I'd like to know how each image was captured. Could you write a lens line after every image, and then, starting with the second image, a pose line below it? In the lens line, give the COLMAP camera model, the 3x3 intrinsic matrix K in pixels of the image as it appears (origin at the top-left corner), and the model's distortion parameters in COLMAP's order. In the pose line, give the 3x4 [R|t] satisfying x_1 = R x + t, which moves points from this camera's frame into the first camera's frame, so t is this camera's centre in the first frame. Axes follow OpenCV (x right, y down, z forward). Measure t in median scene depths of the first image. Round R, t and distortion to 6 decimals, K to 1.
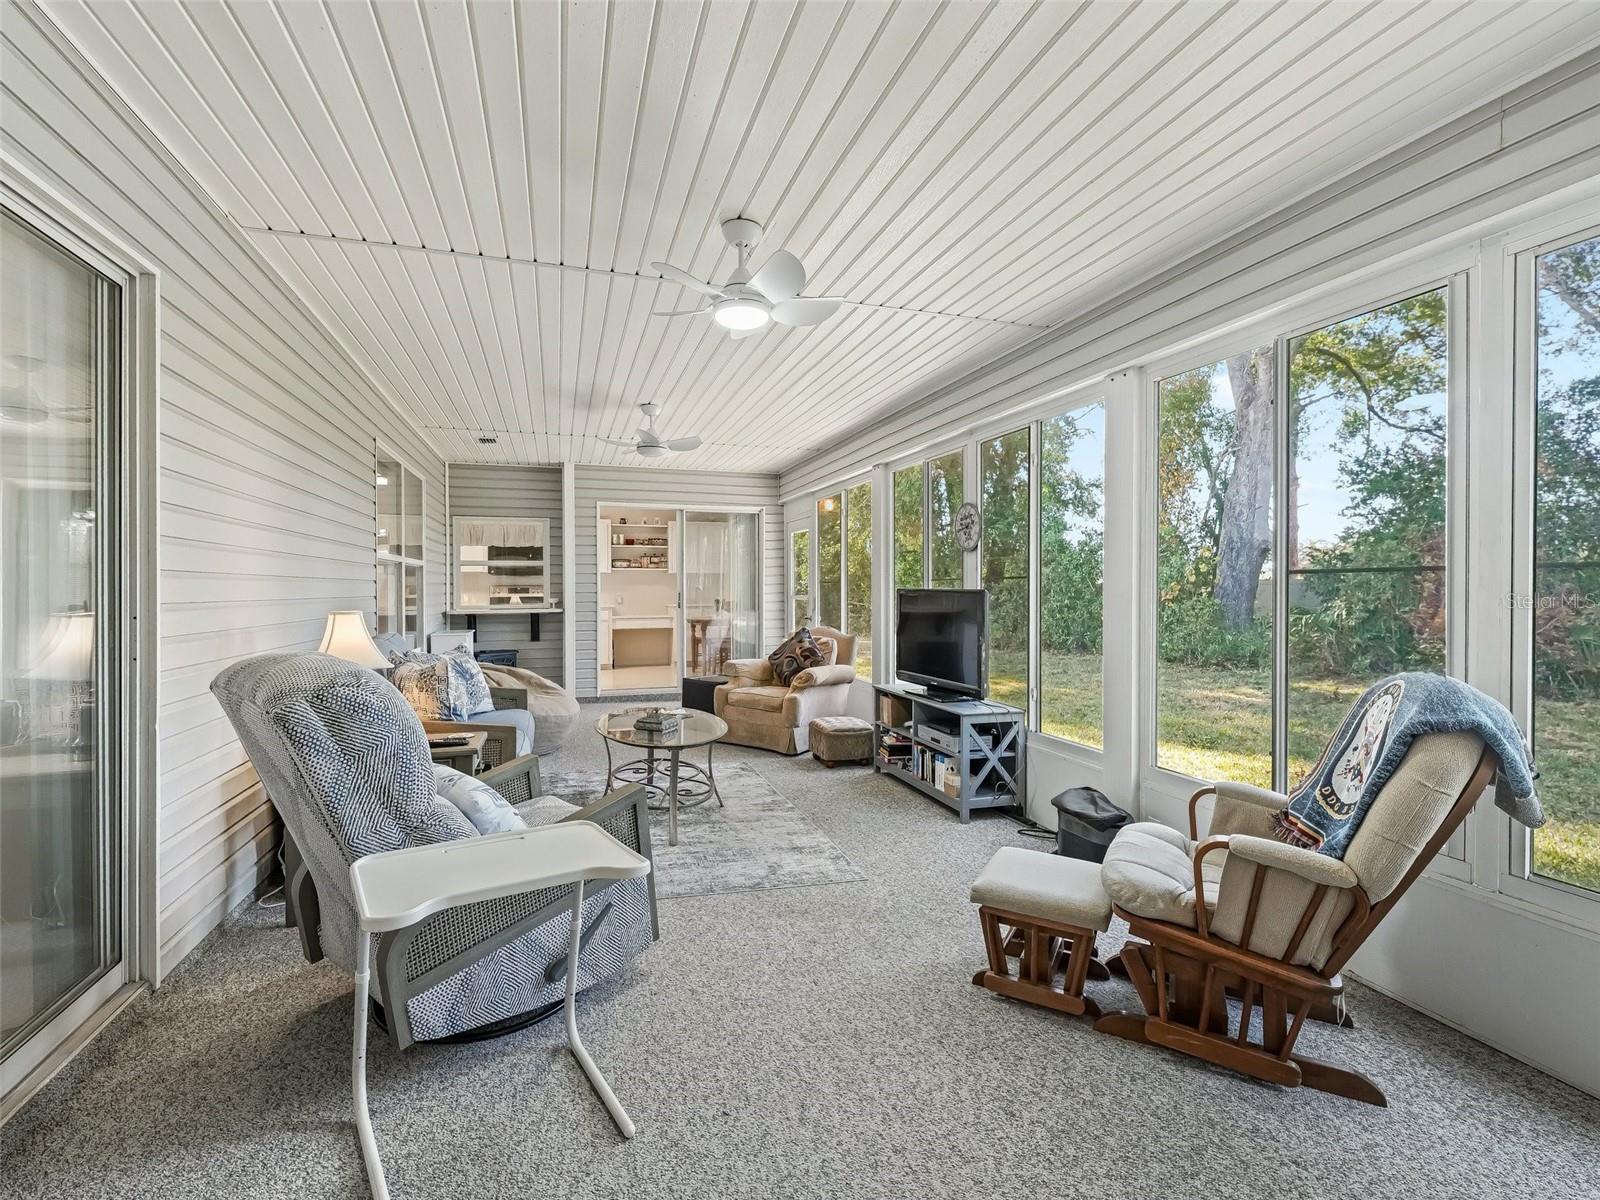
lens RADIAL K [[724.1, 0, 796.7], [0, 724.1, 589.1], [0, 0, 1]] dist [-0.000342, -0.000831]
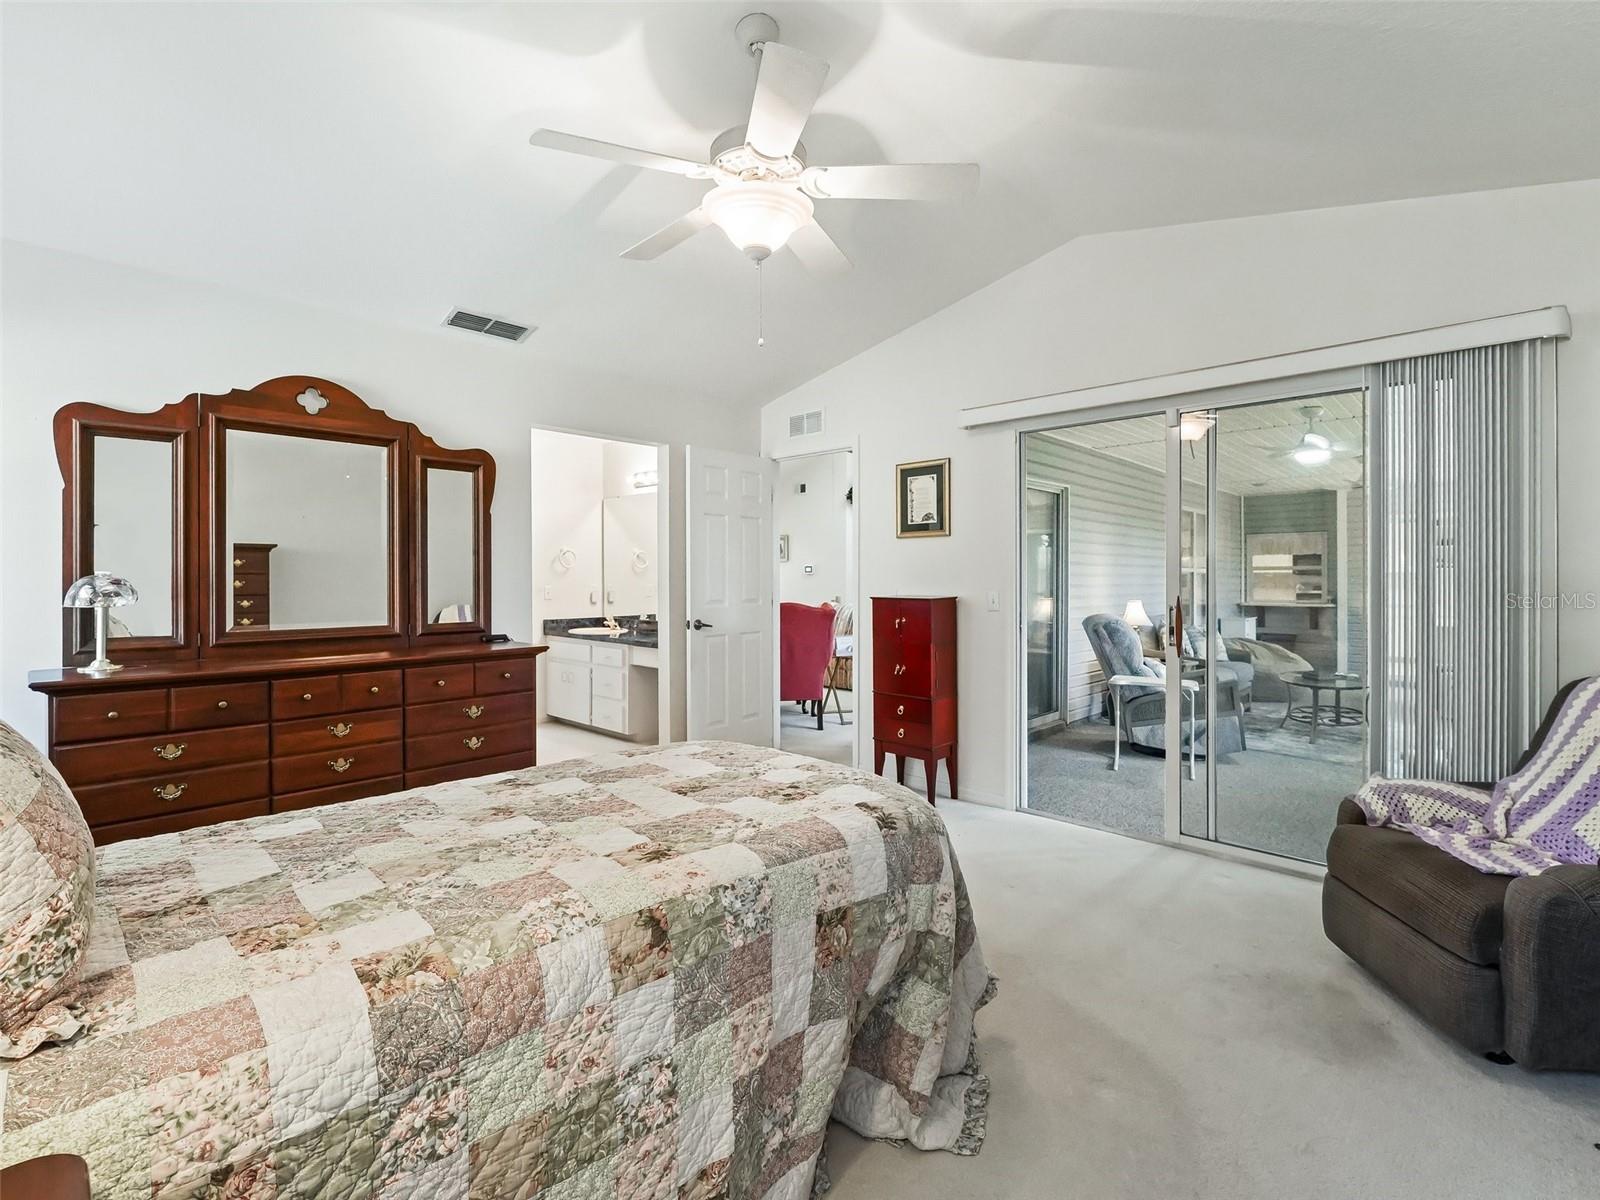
lens RADIAL K [[724.1, 0, 796.7], [0, 724.1, 589.1], [0, 0, 1]] dist [-0.000342, -0.000831]
pose [[0.453374, 0.011910, -0.891241, 0.970130], [-0.001456, 0.999919, 0.012621, -0.034448], [0.891319, -0.004425, 0.453355, -1.035871]]
